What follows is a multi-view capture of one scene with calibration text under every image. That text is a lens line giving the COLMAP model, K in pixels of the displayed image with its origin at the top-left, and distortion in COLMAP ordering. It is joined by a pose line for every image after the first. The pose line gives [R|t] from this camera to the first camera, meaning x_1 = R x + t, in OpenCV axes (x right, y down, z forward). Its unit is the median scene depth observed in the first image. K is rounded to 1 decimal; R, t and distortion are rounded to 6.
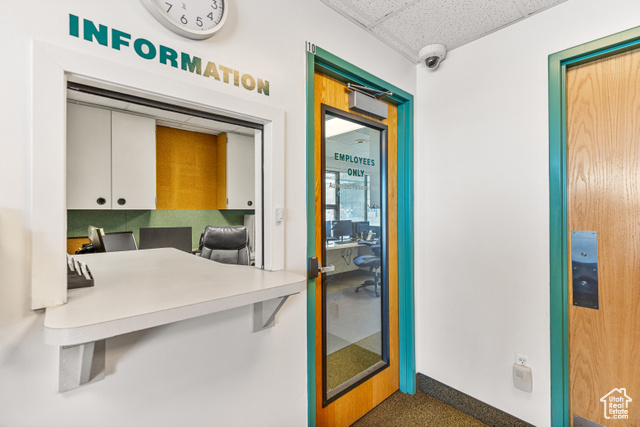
lens RADIAL K [[292.6, 0, 324.3], [0, 292.6, 211.1], [0, 0, 1]] dist [0.021699, -0.000095]
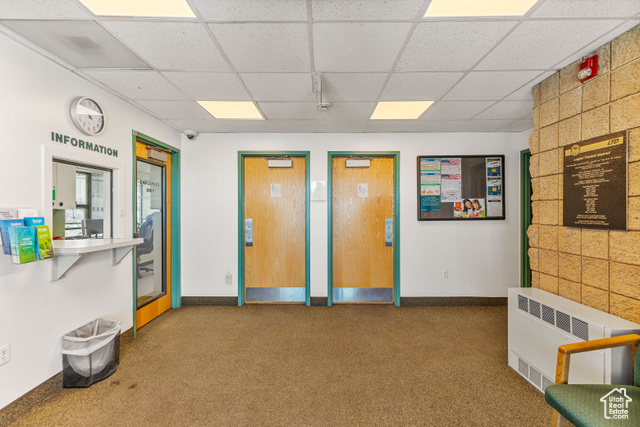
lens RADIAL K [[292.6, 0, 324.2], [0, 292.6, 211.7], [0, 0, 1]] dist [0.021699, -0.000095]
pose [[0.674472, 0.000579, 0.738300, -0.627733], [-0.002663, 0.999995, 0.001648, -0.001325], [-0.738295, -0.003078, 0.674471, -1.283267]]
